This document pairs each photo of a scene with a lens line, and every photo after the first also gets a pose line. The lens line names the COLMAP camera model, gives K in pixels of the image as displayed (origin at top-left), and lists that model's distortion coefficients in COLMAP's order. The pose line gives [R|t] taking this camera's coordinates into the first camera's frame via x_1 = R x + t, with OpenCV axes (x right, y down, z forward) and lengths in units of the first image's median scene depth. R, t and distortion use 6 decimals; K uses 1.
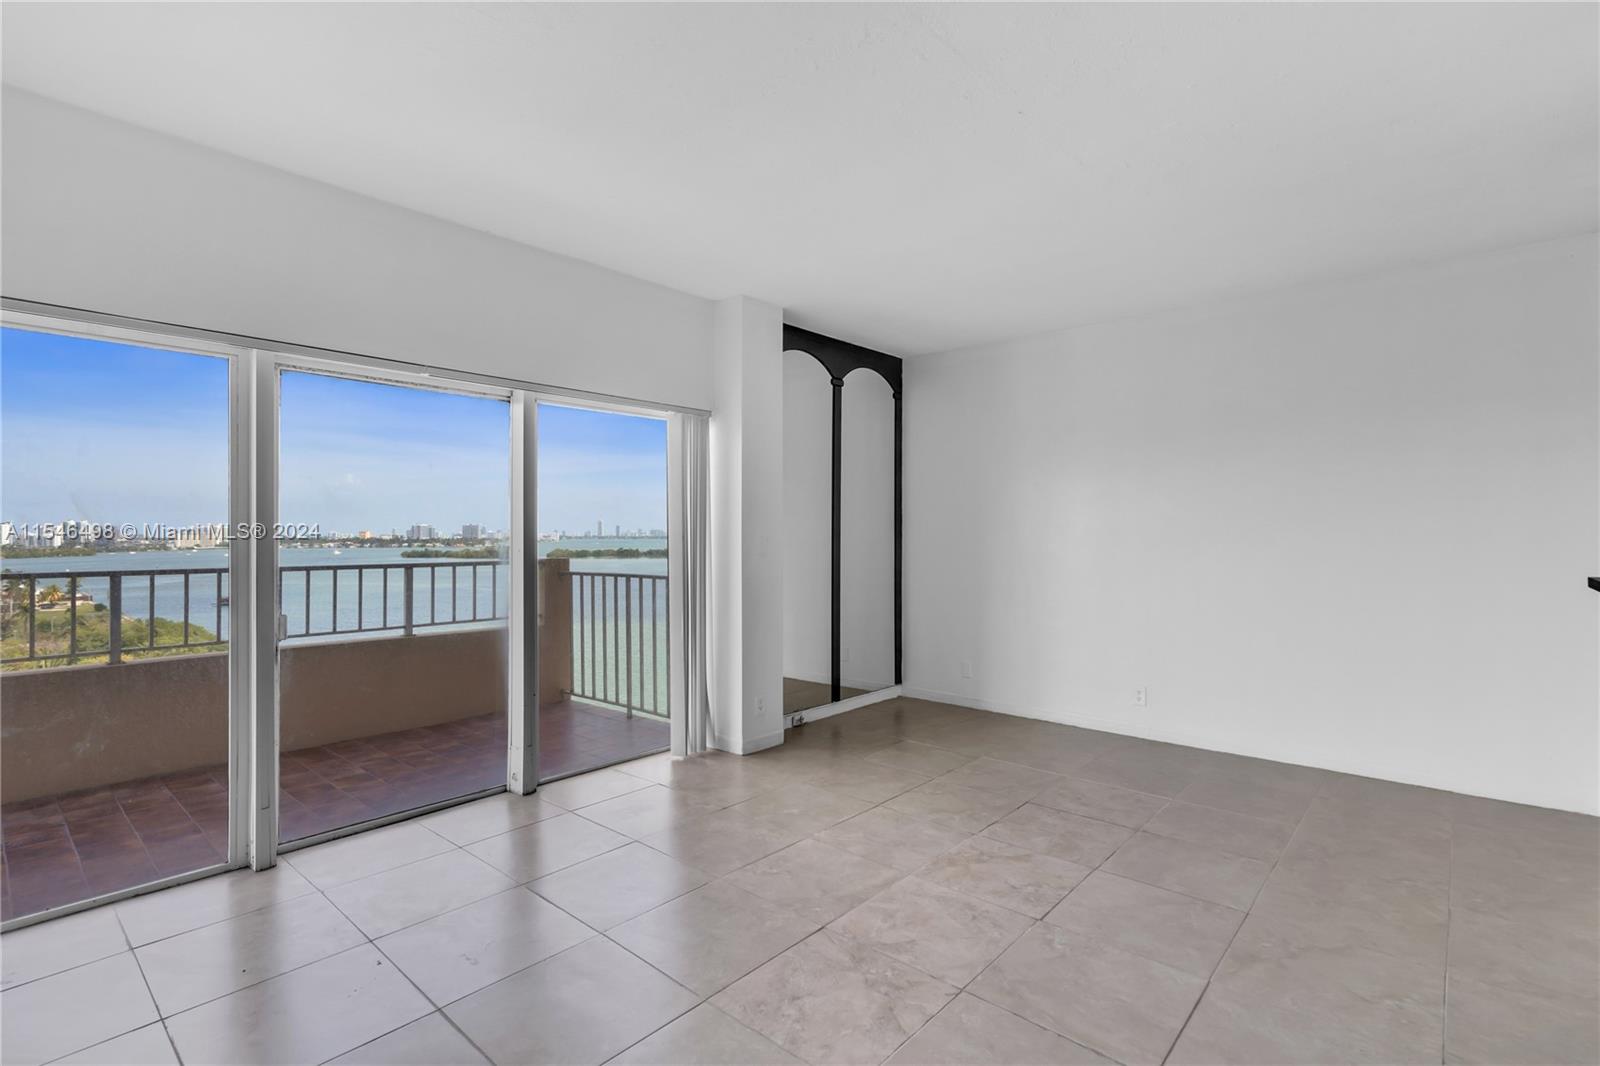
lens RADIAL K [[747.1, 0, 804.2], [0, 747.1, 545.9], [0, 0, 1]] dist [0.004019, 0.001794]
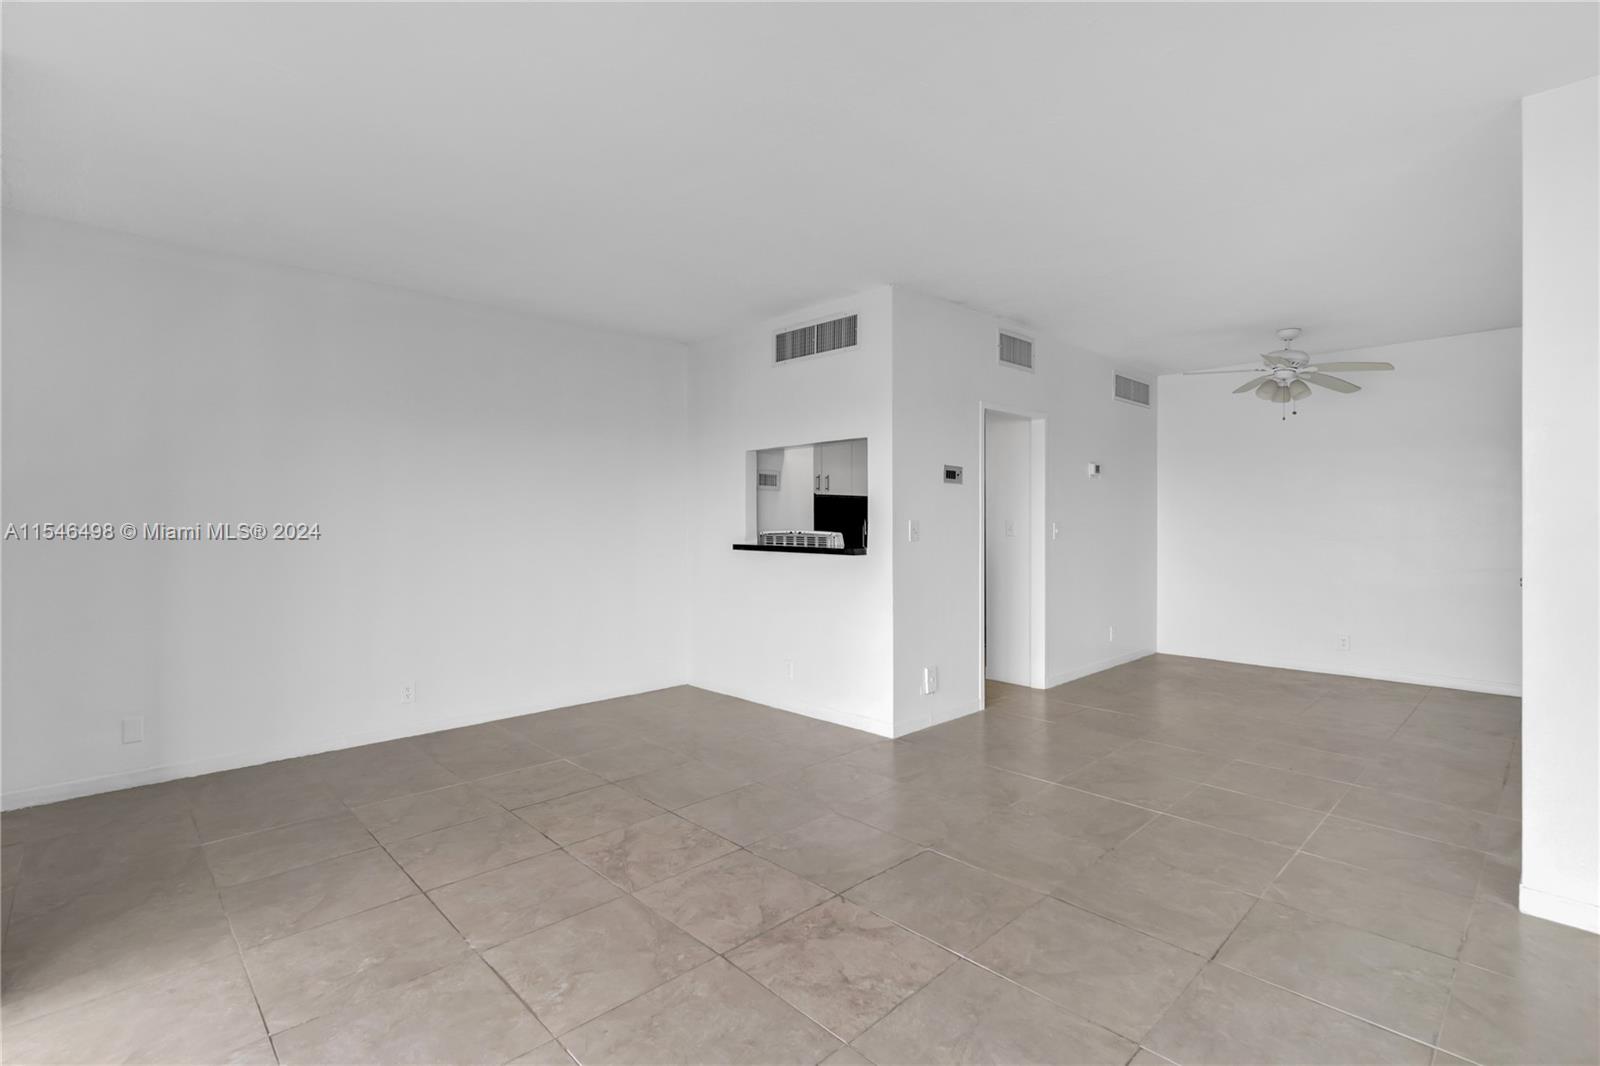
lens RADIAL K [[747.1, 0, 796.0], [0, 747.1, 512.1], [0, 0, 1]] dist [0.004019, 0.001794]
pose [[0.089998, 0.010791, 0.995884, -0.736447], [0.020616, 0.999707, -0.012696, -0.009633], [-0.995729, 0.021673, 0.089749, 0.689800]]
